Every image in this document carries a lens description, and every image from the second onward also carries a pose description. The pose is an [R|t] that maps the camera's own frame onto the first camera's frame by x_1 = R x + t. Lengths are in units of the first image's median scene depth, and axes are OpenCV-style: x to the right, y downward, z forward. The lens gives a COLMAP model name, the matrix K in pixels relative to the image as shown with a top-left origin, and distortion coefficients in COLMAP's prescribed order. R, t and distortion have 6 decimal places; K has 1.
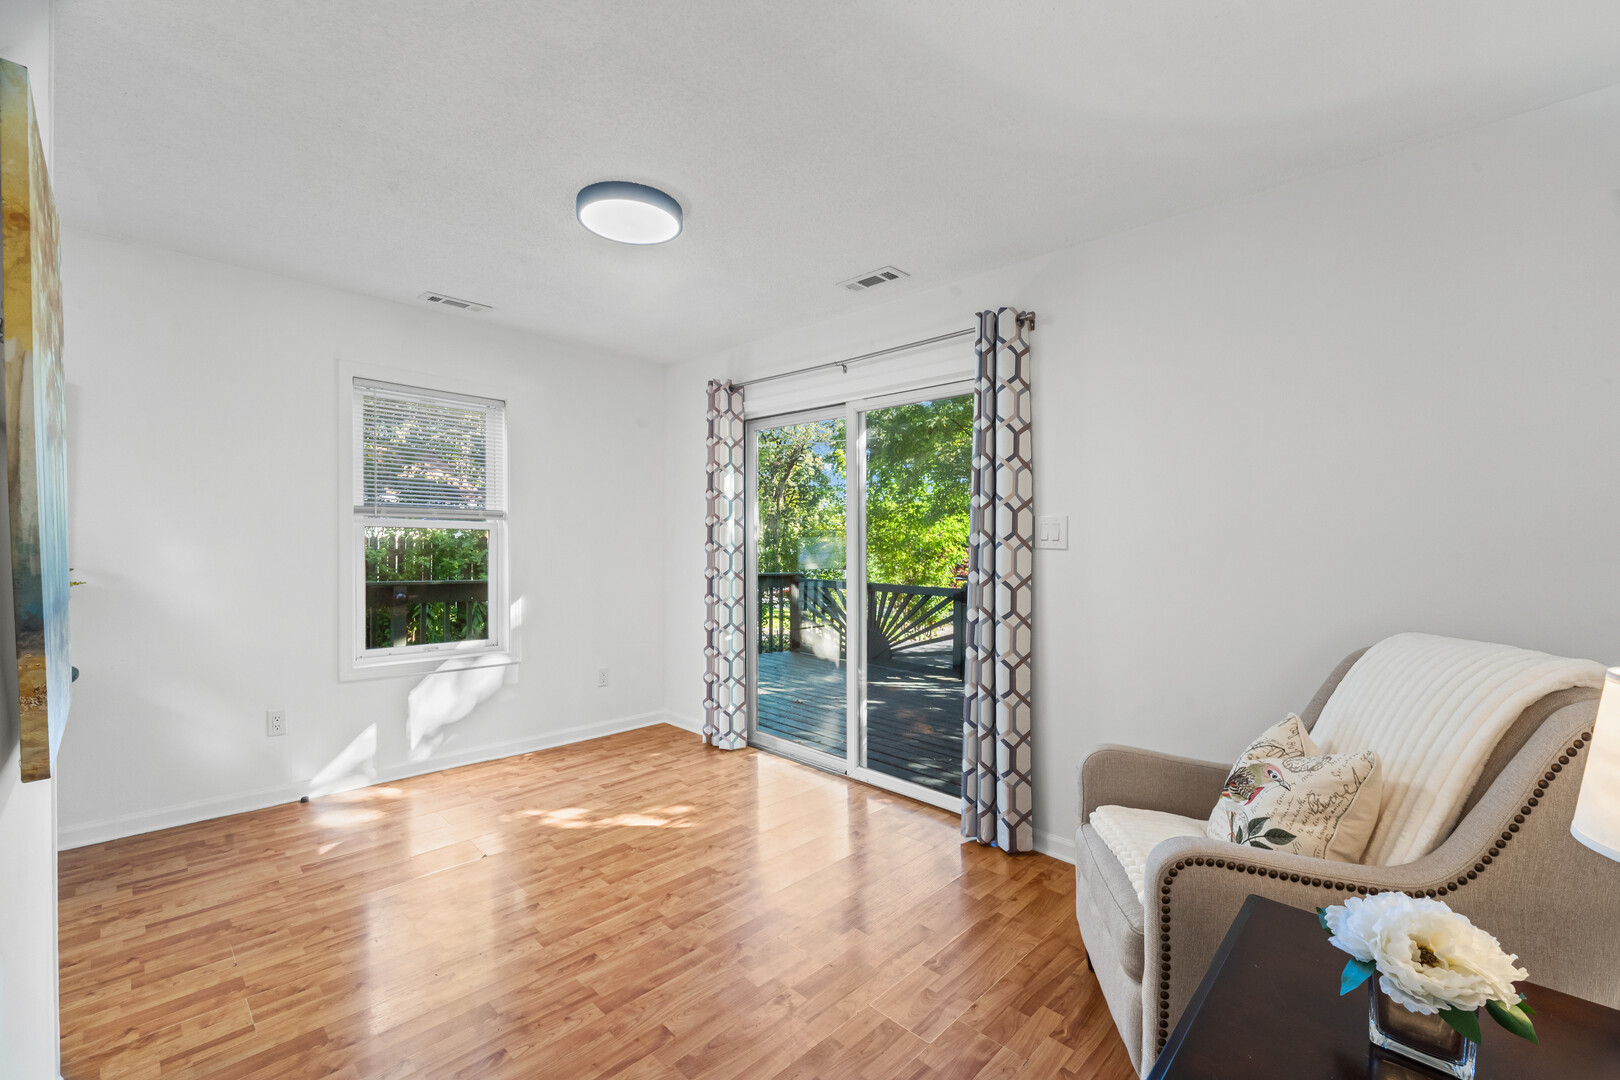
lens RADIAL K [[678.2, 0, 810.0], [0, 678.2, 540.0], [0, 0, 1]] dist [0.000162, 0.000299]
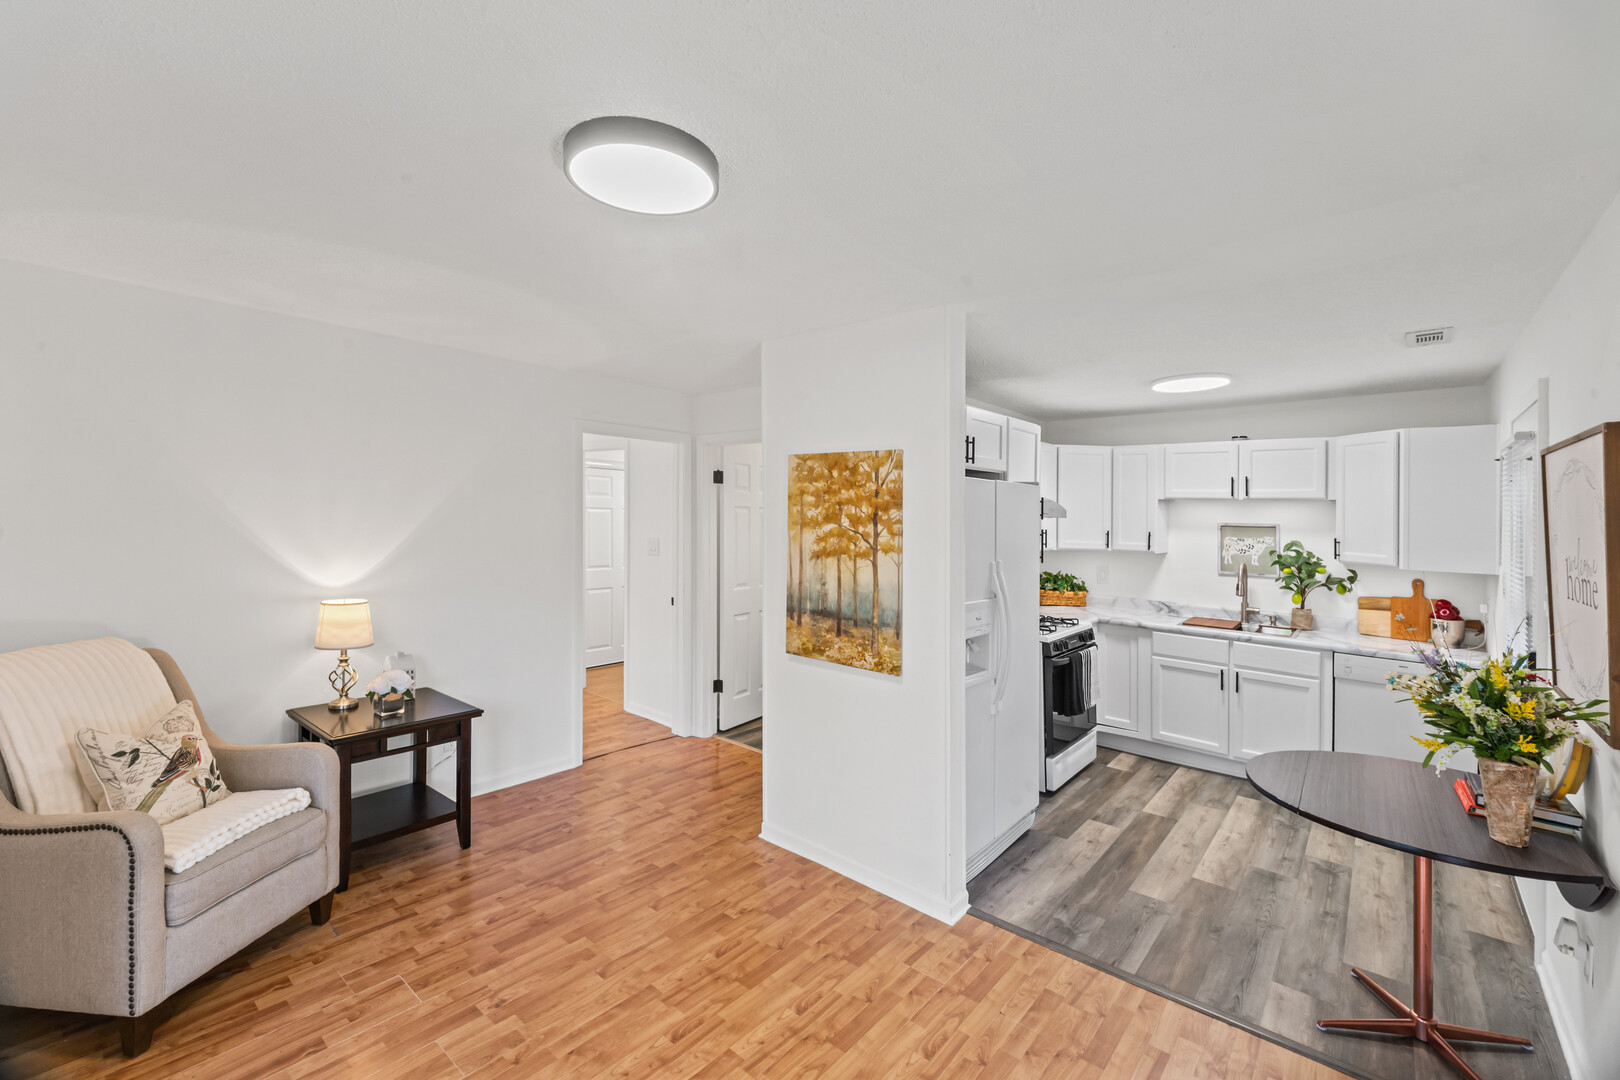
lens RADIAL K [[678.2, 0, 810.0], [0, 678.2, 540.0], [0, 0, 1]] dist [0.000162, 0.000299]
pose [[-0.997102, -0.040154, -0.064613, -0.460881], [-0.042887, 0.998219, 0.041479, -0.174217], [0.062832, 0.044130, -0.997048, 2.137533]]
